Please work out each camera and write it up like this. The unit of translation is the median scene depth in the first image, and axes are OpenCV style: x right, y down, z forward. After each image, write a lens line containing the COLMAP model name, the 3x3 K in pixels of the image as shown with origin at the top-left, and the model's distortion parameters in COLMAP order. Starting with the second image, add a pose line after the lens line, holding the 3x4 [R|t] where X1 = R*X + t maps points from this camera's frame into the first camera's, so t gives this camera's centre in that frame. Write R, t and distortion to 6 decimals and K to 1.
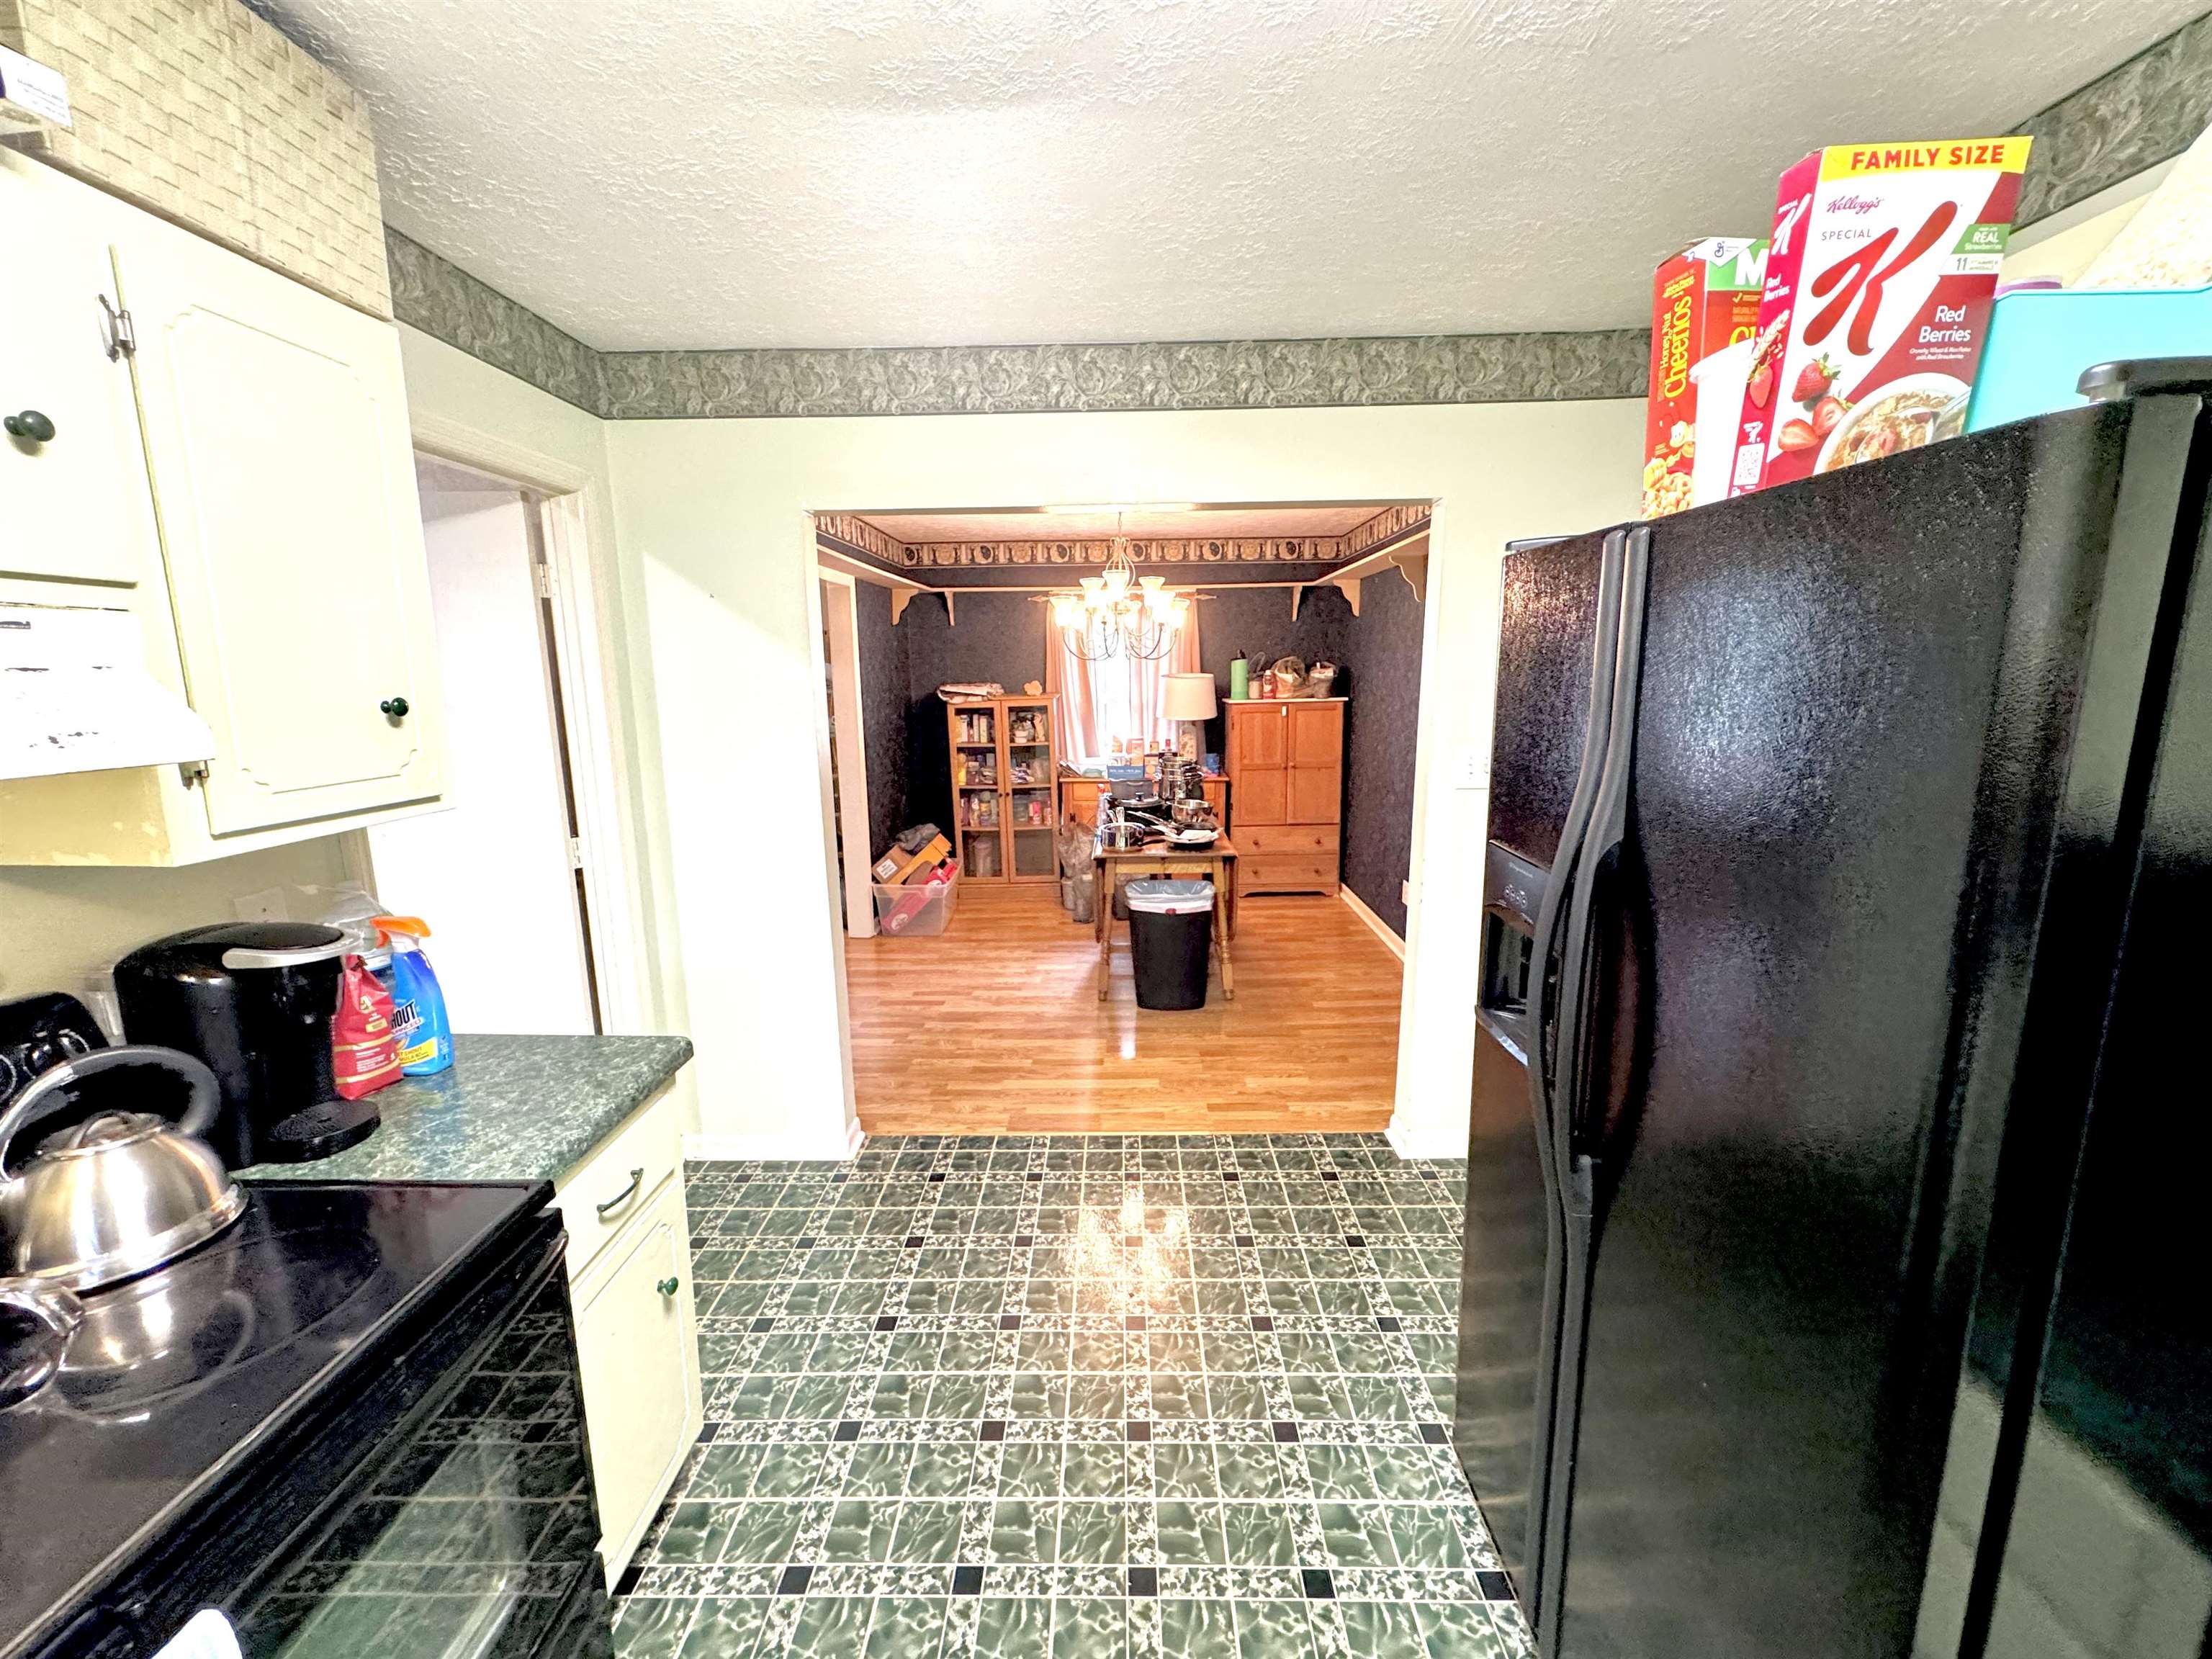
lens RADIAL K [[881.6, 0, 1105.6], [0, 881.6, 824.7], [0, 0, 1]] dist [-0.004403, -0.000093]
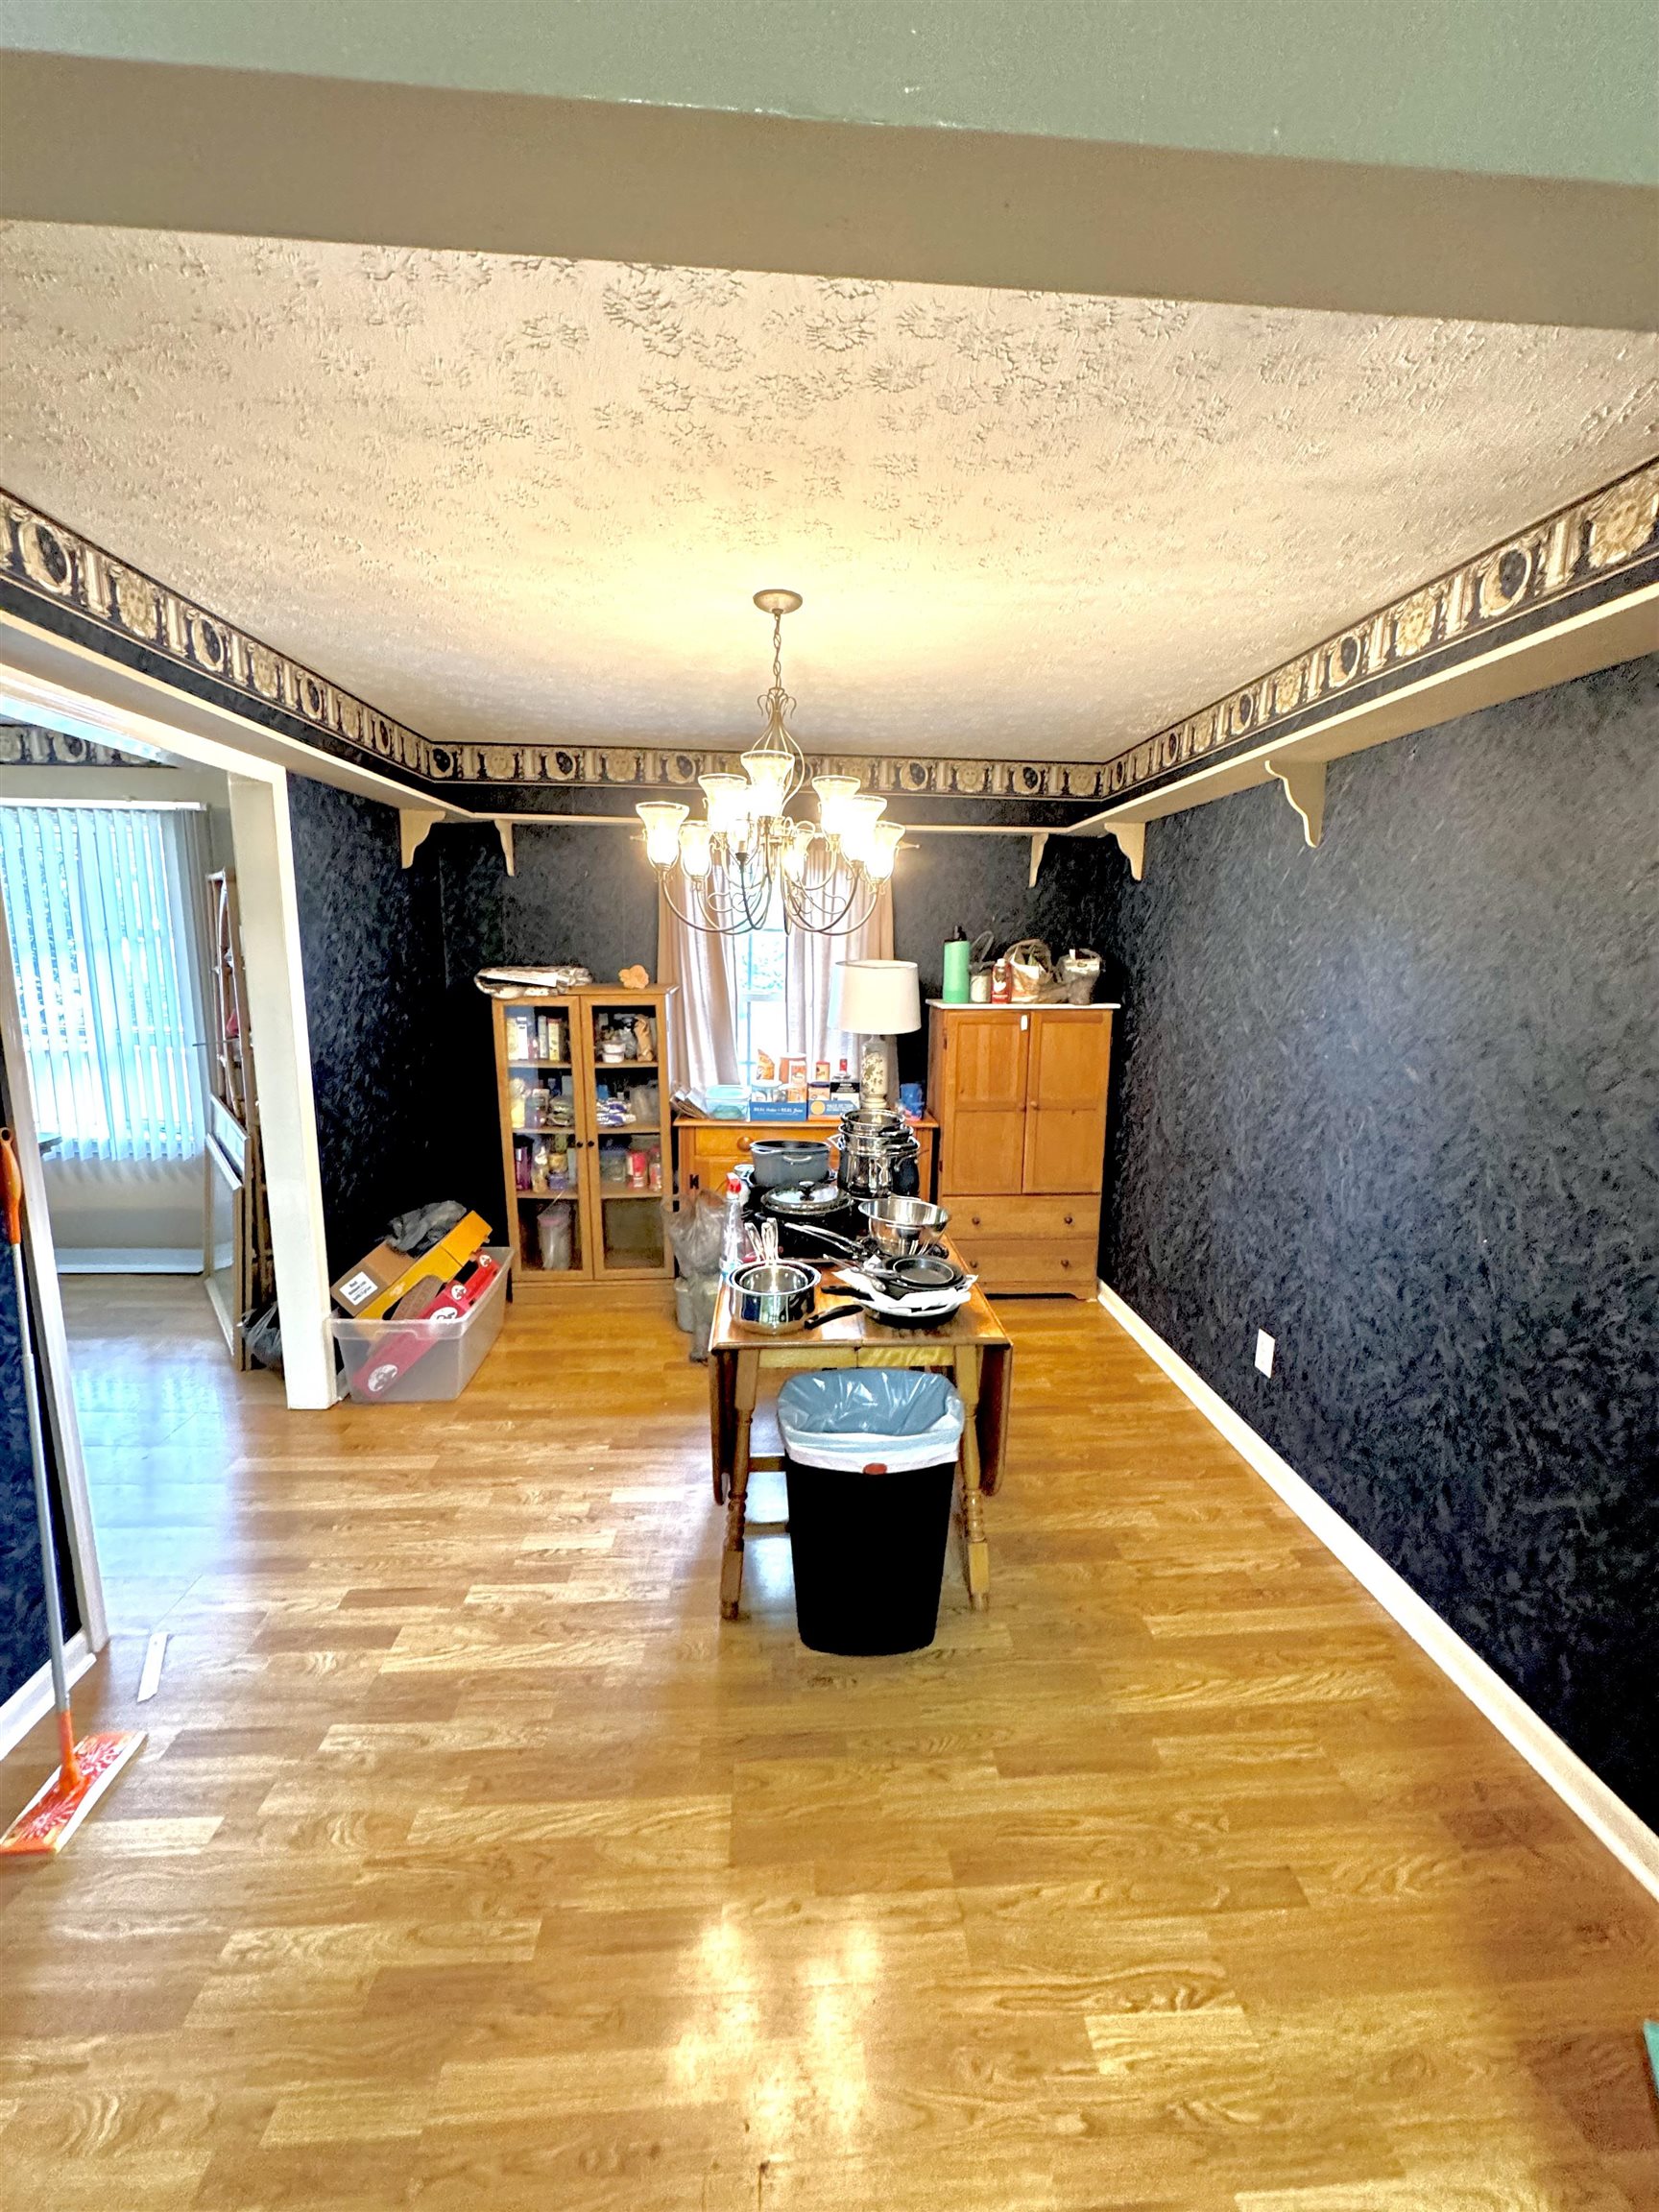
lens RADIAL K [[881.6, 0, 832.1], [0, 881.6, 1097.5], [0, 0, 1]] dist [-0.004403, -0.000093]
pose [[0.995895, 0.013843, 0.089453, 0.004247], [-0.013120, 0.999876, -0.008665, -0.065458], [-0.089562, 0.007455, 0.995953, 0.361027]]
